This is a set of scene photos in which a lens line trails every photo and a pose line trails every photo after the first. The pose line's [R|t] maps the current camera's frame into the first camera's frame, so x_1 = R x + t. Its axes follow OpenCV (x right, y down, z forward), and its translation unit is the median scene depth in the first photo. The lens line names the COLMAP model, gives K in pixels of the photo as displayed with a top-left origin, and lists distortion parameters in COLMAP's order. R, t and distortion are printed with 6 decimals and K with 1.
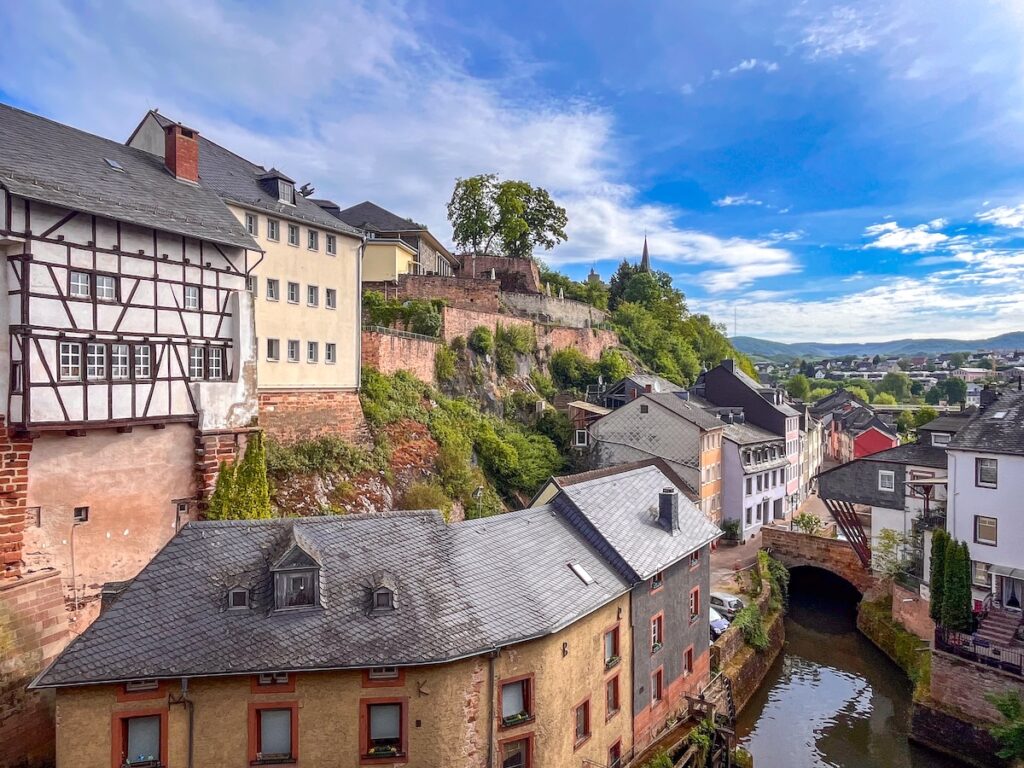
lens RADIAL K [[657.6, 0, 512.0], [0, 657.6, 384.0], [0, 0, 1]] dist [0.000664, 0.000287]
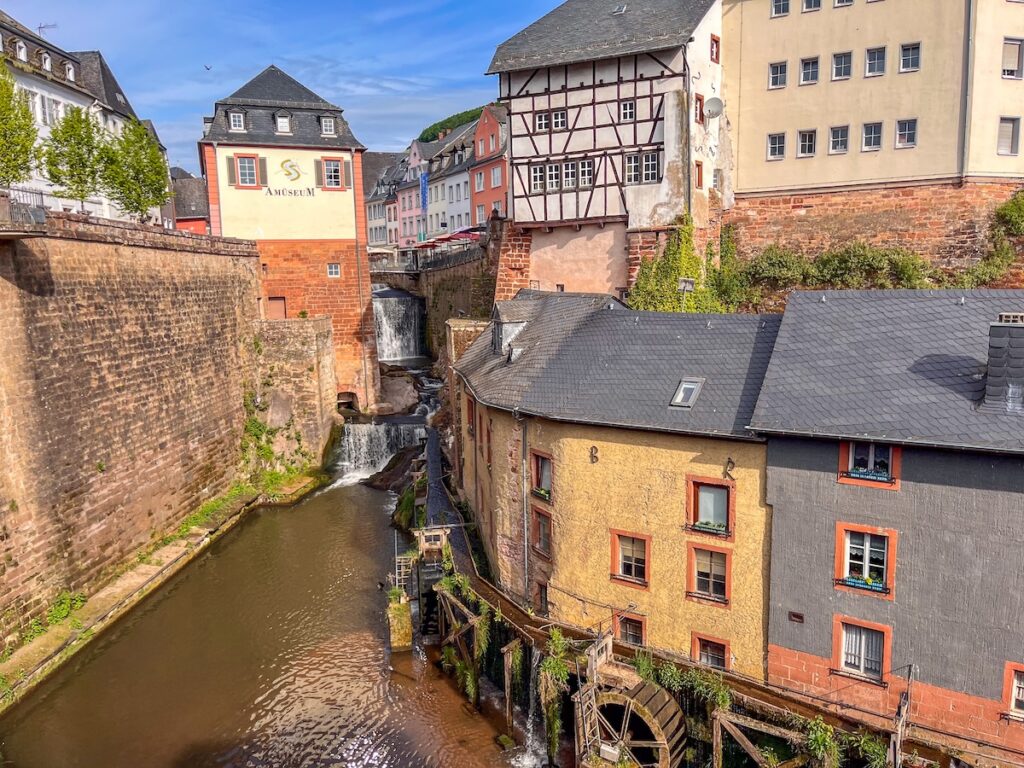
lens RADIAL K [[805.2, 0, 512.0], [0, 805.2, 384.0], [0, 0, 1]] dist [0.005778, 0.004171]
pose [[0.019432, 0.130922, -0.991202, 1.008483], [0.025104, 0.991013, 0.131390, 0.157457], [0.999496, -0.027436, 0.015971, 0.804604]]
